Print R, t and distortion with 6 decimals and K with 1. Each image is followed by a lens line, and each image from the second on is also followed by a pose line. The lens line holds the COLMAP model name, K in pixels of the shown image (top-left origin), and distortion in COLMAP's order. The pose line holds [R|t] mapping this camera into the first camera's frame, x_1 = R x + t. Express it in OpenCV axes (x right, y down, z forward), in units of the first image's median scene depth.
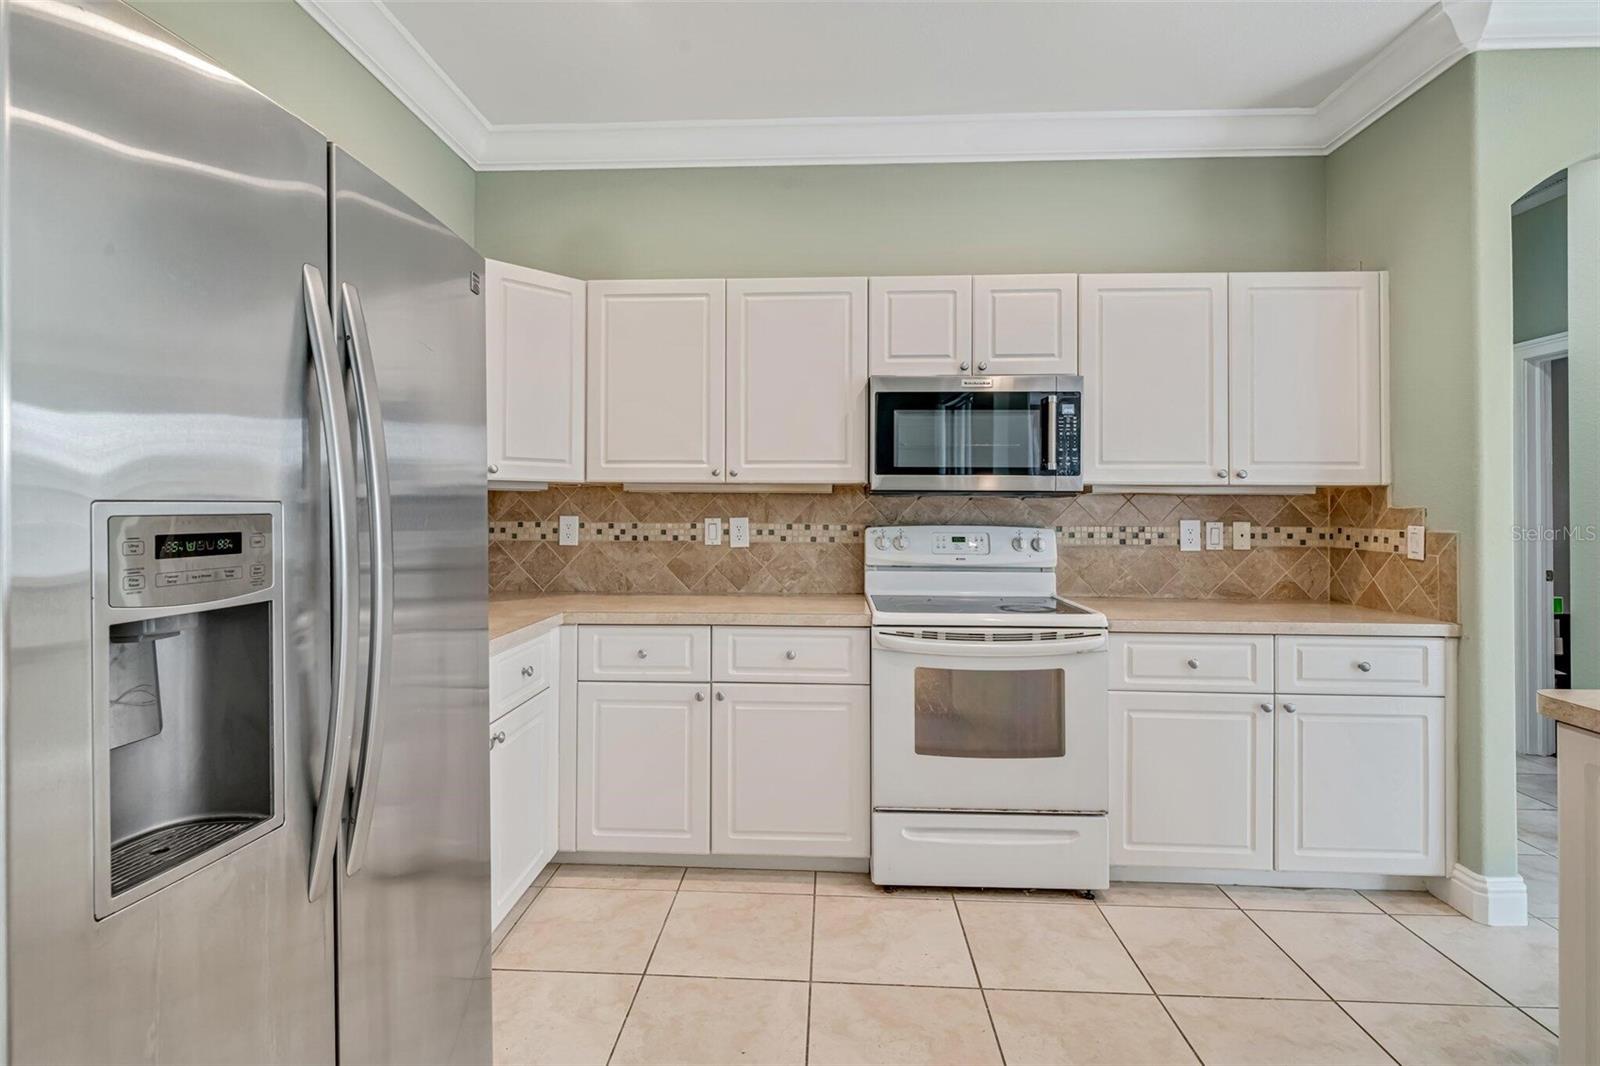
lens RADIAL K [[751.9, 0, 799.4], [0, 751.9, 499.1], [0, 0, 1]] dist [0.003509, -0.004463]
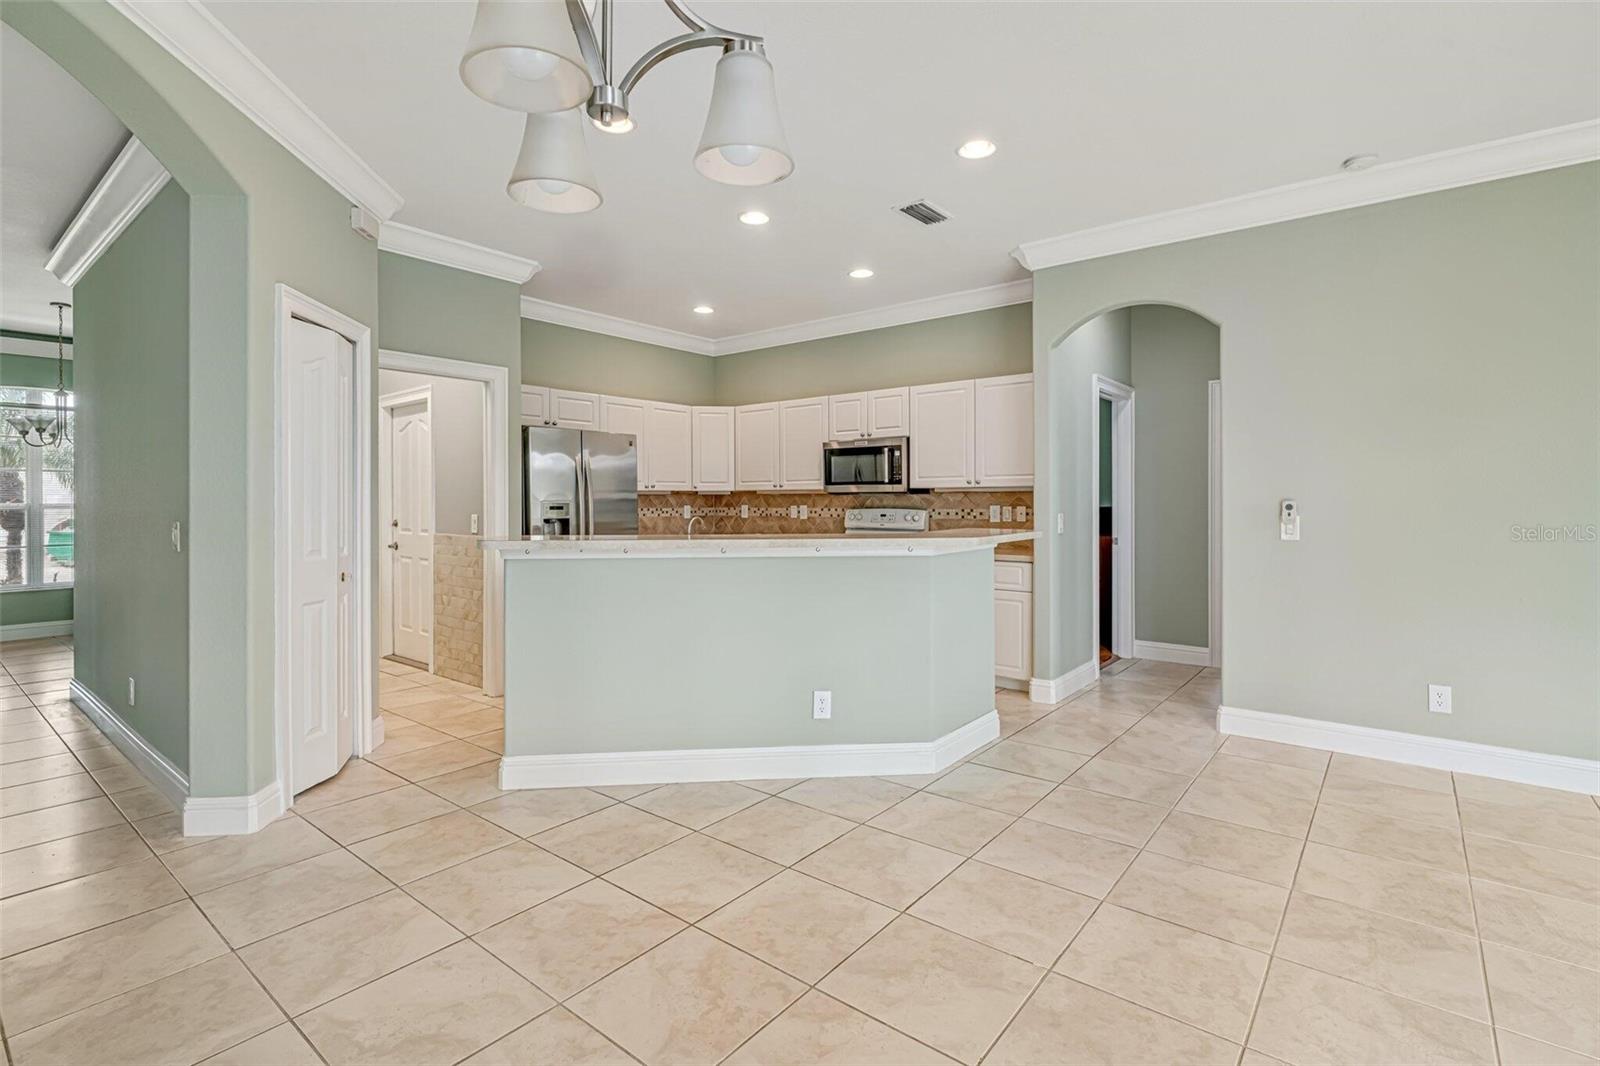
lens RADIAL K [[751.9, 0, 795.6], [0, 751.9, 501.7], [0, 0, 1]] dist [0.003509, -0.004463]
pose [[0.804803, -0.008168, -0.593486, 1.341337], [0.015153, 0.999862, 0.006788, -0.000946], [0.593349, -0.014456, 0.804816, -0.847696]]
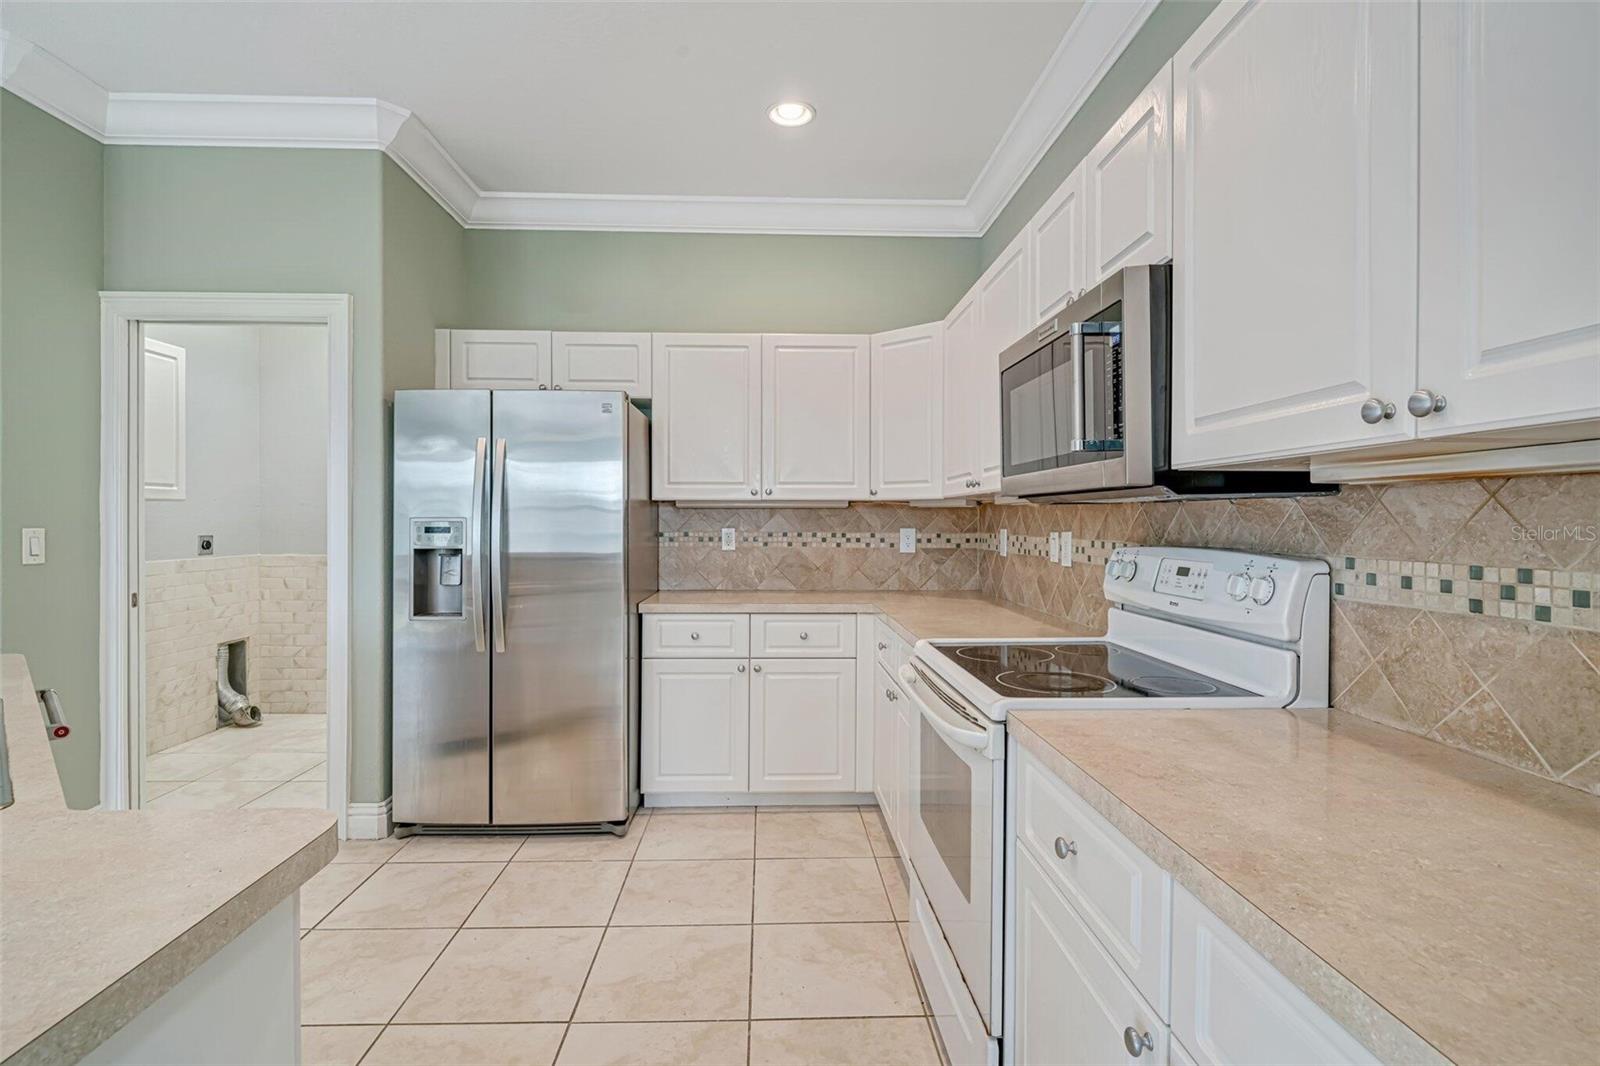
lens RADIAL K [[751.9, 0, 793.4], [0, 751.9, 528.1], [0, 0, 1]] dist [0.003509, -0.004463]
pose [[0.084548, 0.003990, -0.996411, 0.854191], [0.008787, 0.999950, 0.004750, 0.014803], [0.996381, -0.009157, 0.084509, 0.699972]]
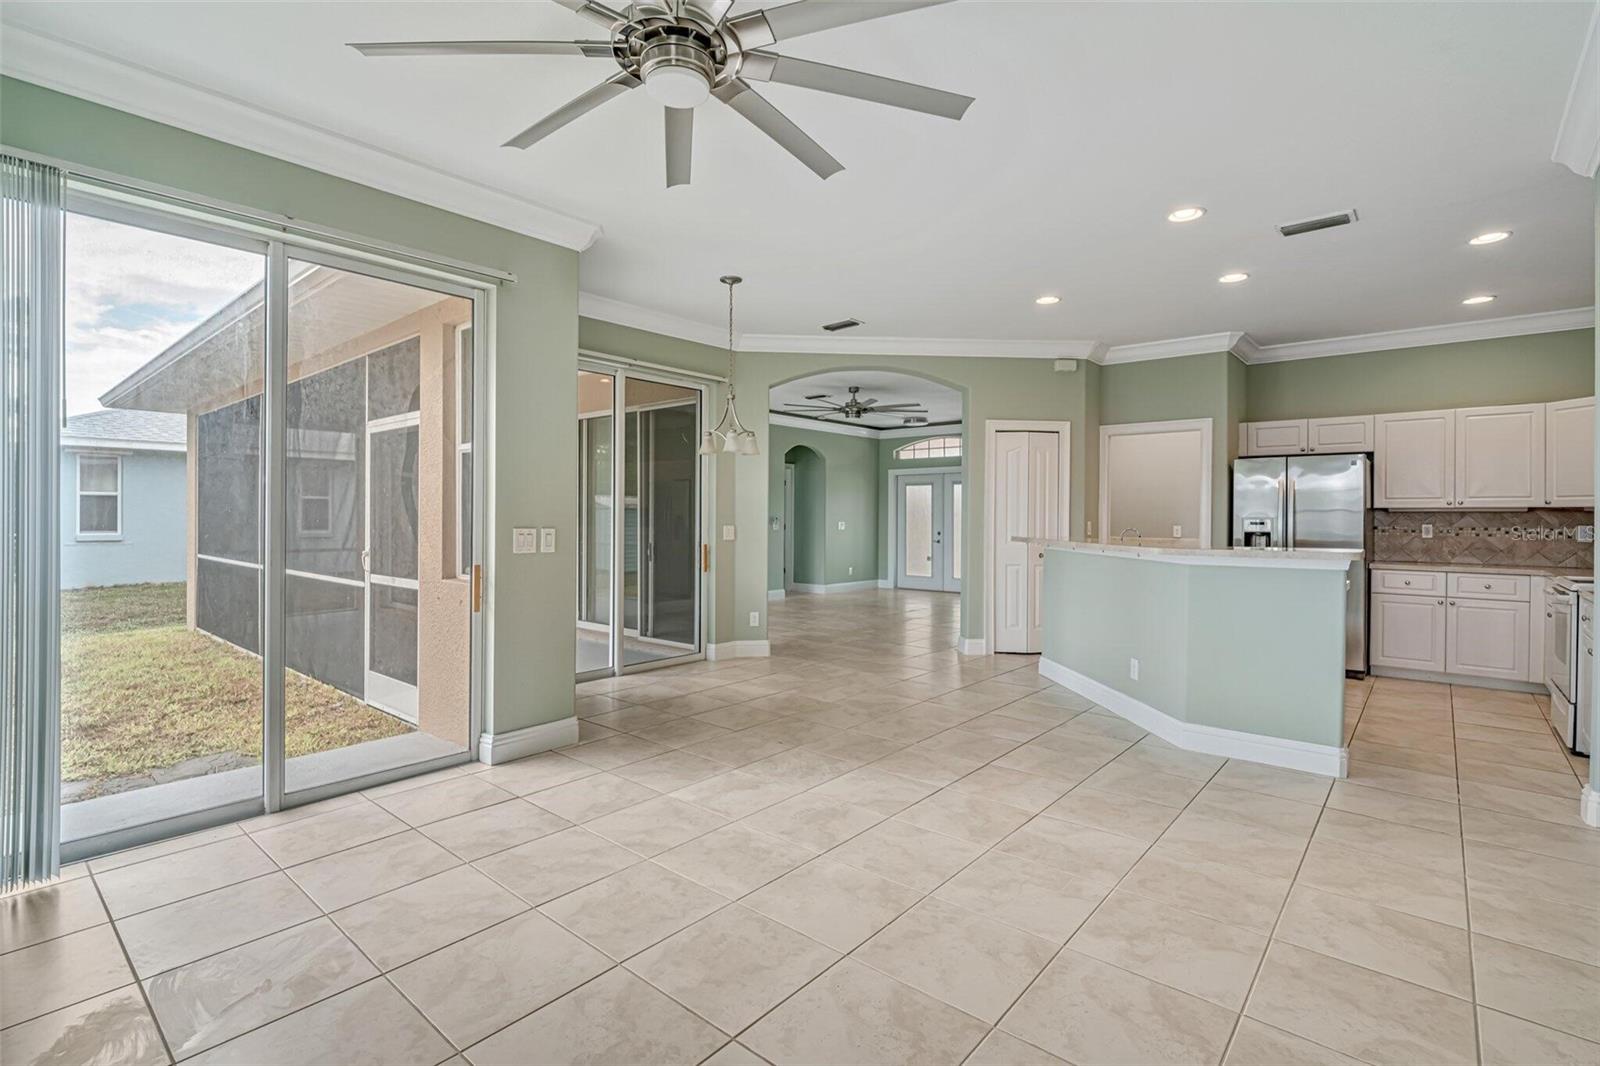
lens RADIAL K [[751.9, 0, 796.7], [0, 751.9, 523.8], [0, 0, 1]] dist [0.003509, -0.004463]
pose [[-0.610474, -0.002376, -0.792032, 2.401435], [-0.000527, 0.999996, -0.002593, 0.025165], [0.792036, -0.001165, -0.610474, 0.577863]]
